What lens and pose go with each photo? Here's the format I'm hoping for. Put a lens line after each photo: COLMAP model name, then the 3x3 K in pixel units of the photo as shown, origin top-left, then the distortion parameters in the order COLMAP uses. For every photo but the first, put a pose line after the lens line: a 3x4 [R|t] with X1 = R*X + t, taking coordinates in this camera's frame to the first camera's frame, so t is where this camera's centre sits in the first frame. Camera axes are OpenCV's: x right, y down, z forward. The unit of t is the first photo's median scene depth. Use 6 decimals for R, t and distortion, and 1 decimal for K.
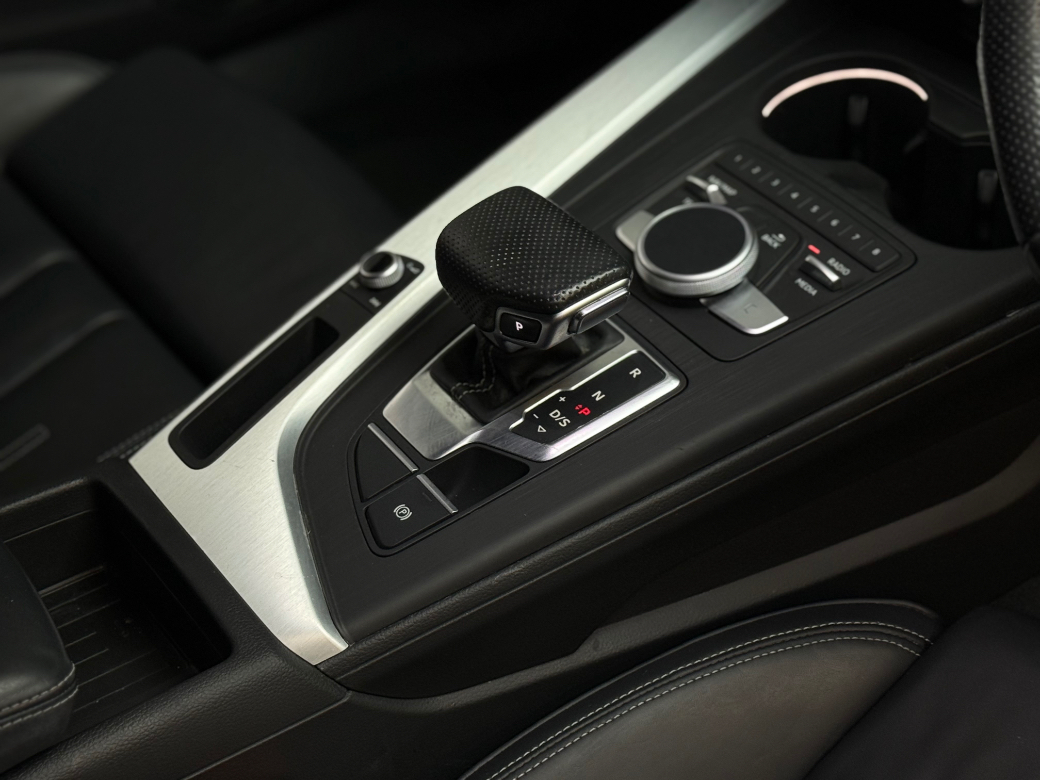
lens RADIAL K [[1946.2, 0, 521.2], [0, 1946.2, 394.5], [0, 0, 1]] dist [0.157924, 0.000000]
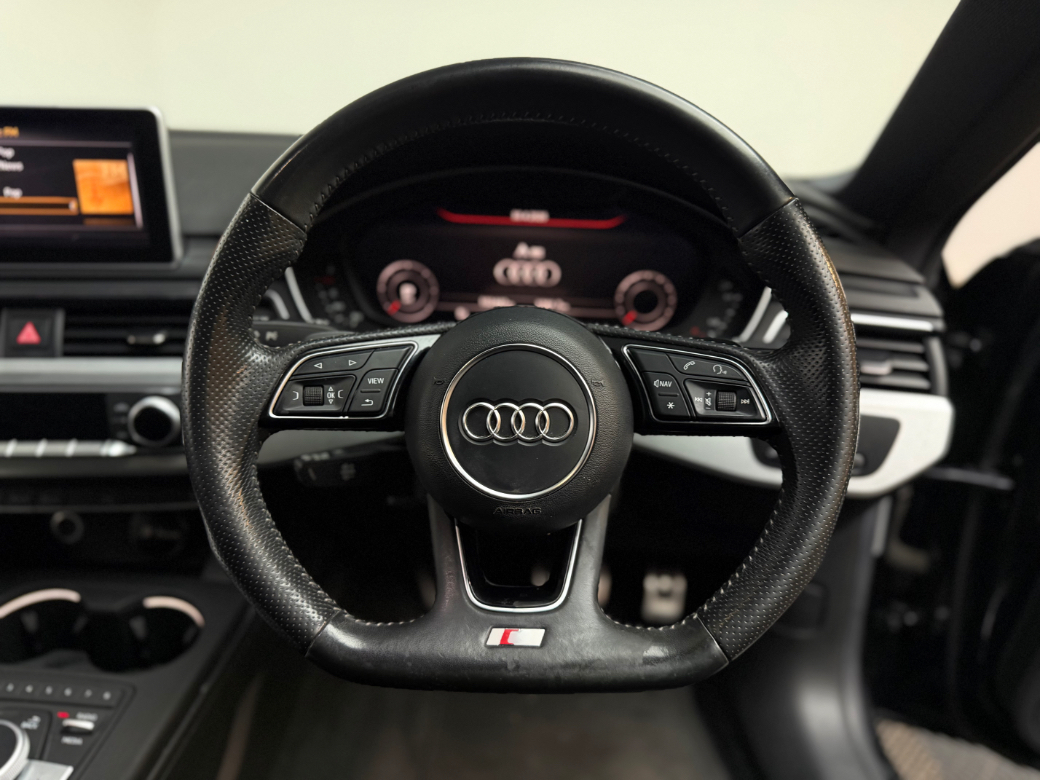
lens RADIAL K [[774.5, 0, 520.4], [0, 774.5, 390.1], [0, 0, 1]] dist [0.031952, -0.050203]
pose [[0.576130, -0.218248, 0.787682, -0.069327], [0.449535, 0.889459, -0.082353, -0.091878], [-0.682637, 0.401536, 0.610553, 0.290154]]
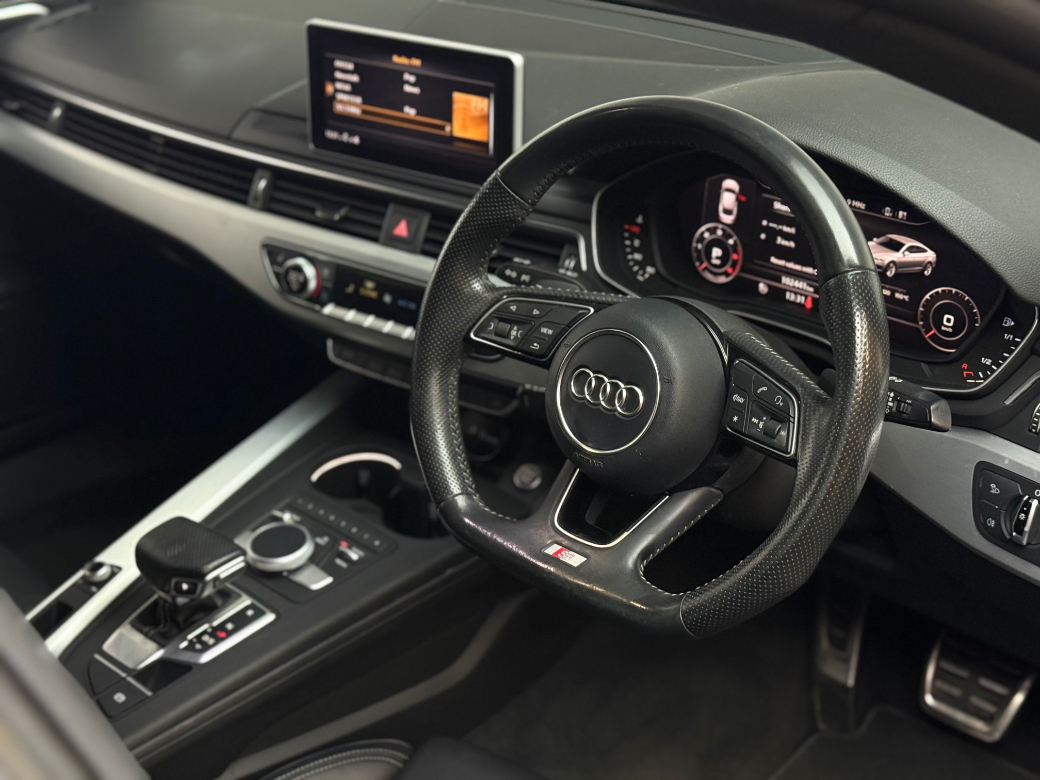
lens RADIAL K [[1538.4, 0, 525.9], [0, 1538.4, 392.5], [0, 0, 1]] dist [0.064941, 0.000000]
pose [[0.965405, -0.025048, 0.259548, -0.060175], [0.087926, 0.968351, -0.233594, 0.145883], [-0.245483, 0.248334, 0.937053, -0.453187]]
